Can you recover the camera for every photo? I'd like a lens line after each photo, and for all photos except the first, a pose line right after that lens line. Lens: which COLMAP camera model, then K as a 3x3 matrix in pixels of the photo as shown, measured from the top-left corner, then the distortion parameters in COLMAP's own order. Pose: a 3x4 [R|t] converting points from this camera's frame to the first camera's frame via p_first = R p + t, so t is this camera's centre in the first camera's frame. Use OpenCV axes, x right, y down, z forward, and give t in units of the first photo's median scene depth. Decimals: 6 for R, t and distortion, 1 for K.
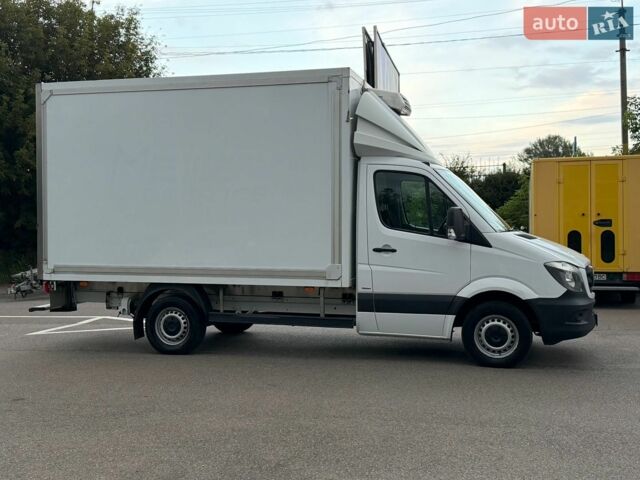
lens RADIAL K [[710.3, 0, 320.0], [0, 710.3, 240.0], [0, 0, 1]] dist [0.211157, -0.481608]
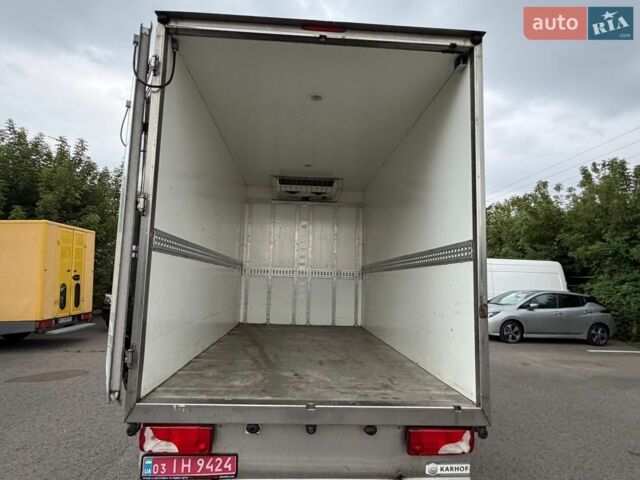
lens RADIAL K [[369.4, 0, 319.0], [0, 369.4, 240.4], [0, 0, 1]] dist [-0.001187, 0.000232]
pose [[-0.339392, 0.092428, 0.936093, -0.670420], [-0.010226, 0.994739, -0.101926, -0.044872], [-0.940589, -0.044165, -0.336661, 1.361922]]
